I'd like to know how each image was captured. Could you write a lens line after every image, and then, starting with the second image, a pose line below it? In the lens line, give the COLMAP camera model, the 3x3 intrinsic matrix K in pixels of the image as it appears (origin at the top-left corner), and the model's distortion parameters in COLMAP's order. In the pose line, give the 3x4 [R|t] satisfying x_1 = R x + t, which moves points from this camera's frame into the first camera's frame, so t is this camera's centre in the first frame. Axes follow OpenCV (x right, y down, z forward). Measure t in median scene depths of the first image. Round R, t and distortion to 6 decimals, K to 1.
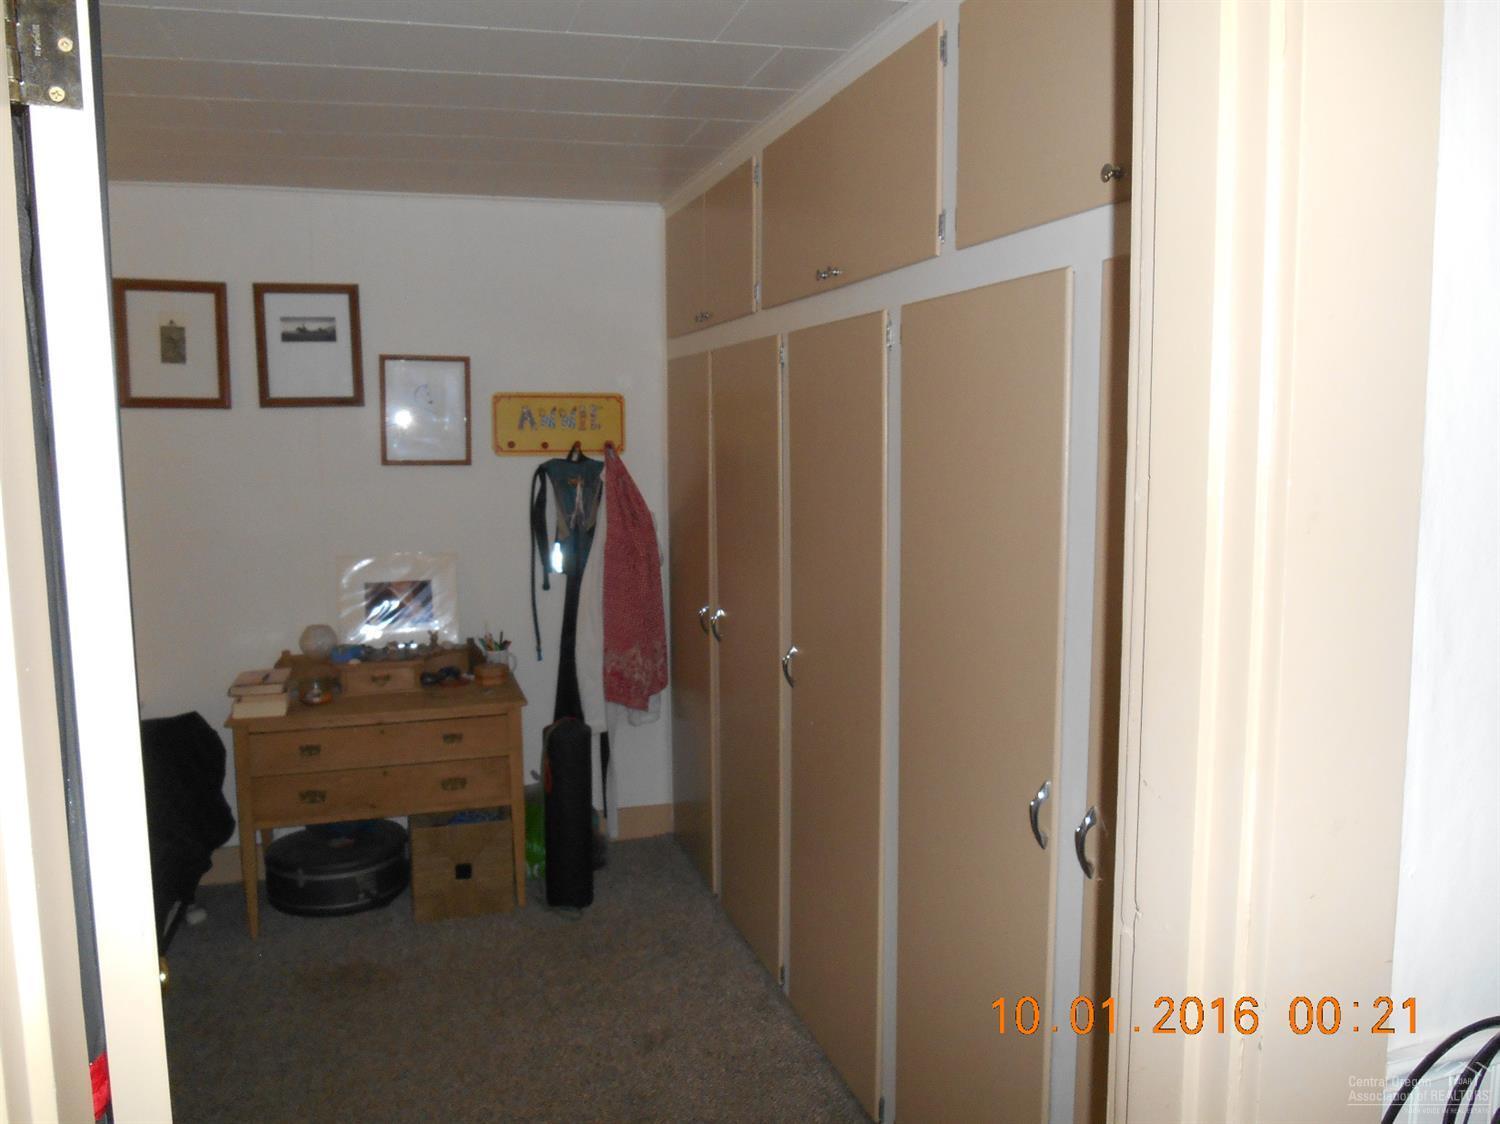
lens RADIAL K [[1171.2, 0, 748.7], [0, 1171.2, 564.8], [0, 0, 1]] dist [-0.006066, -0.014545]
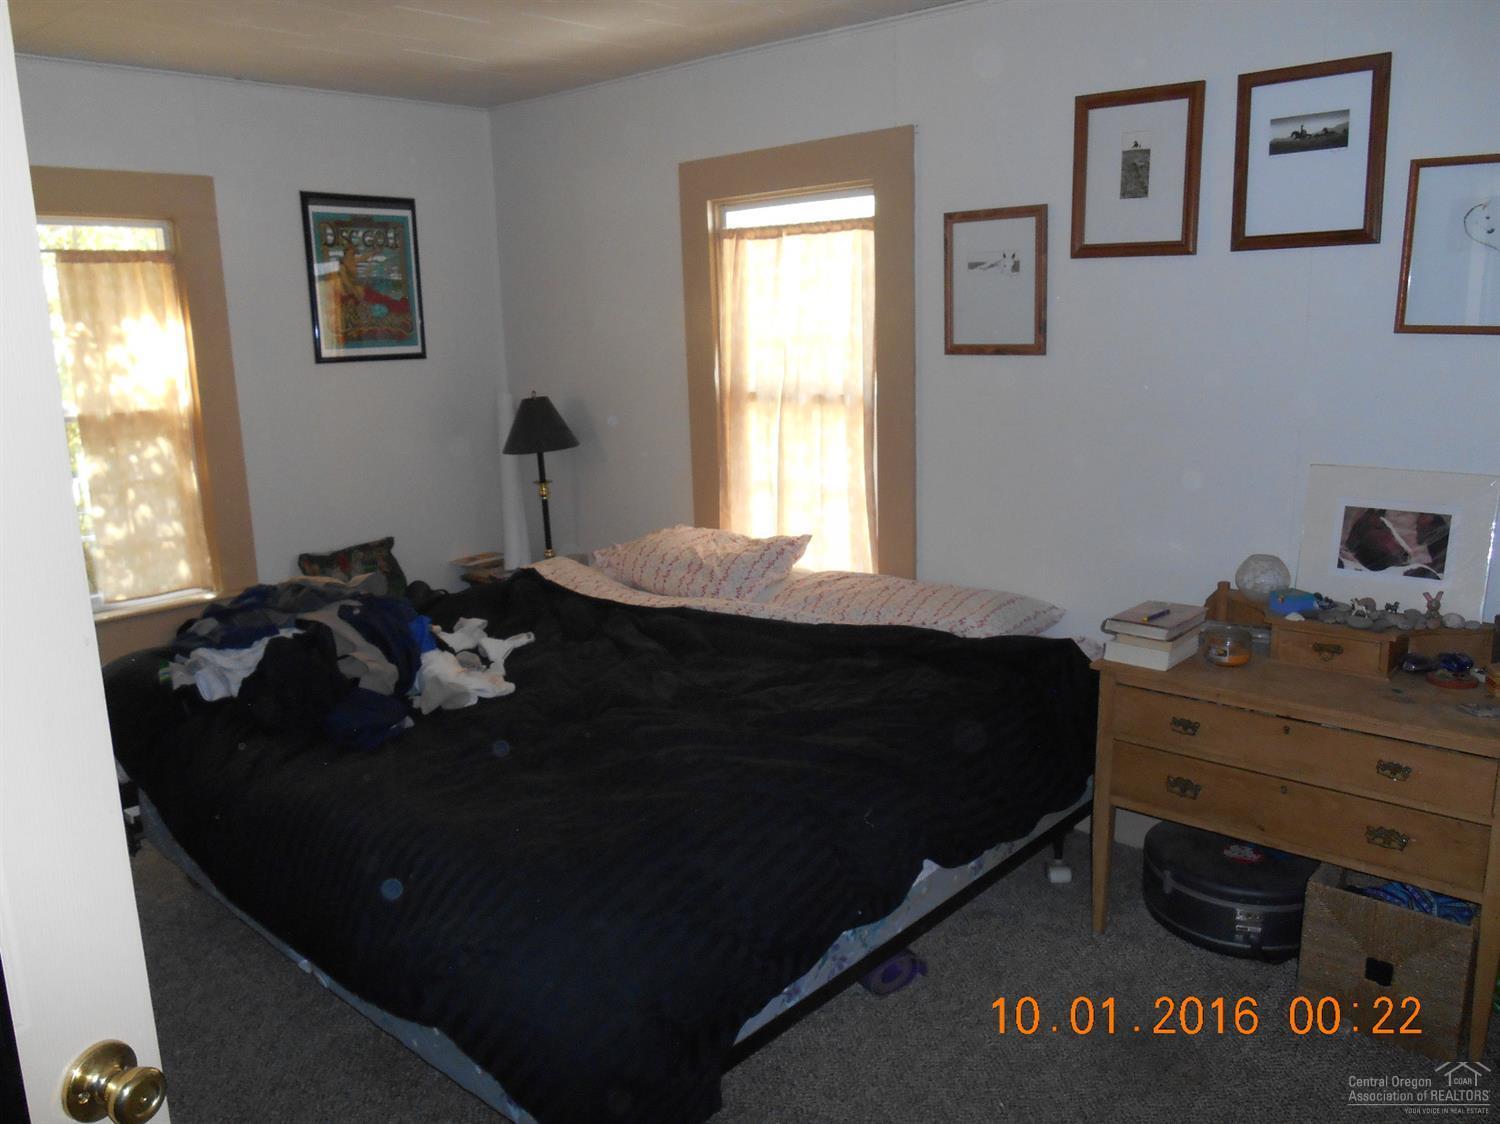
lens RADIAL K [[1171.2, 0, 750.0], [0, 1171.2, 557.1], [0, 0, 1]] dist [-0.006066, -0.014545]
pose [[0.520401, 0.174318, -0.835940, 0.072837], [-0.074544, 0.984479, 0.158887, -0.039834], [0.850662, -0.020371, 0.525318, 0.357682]]
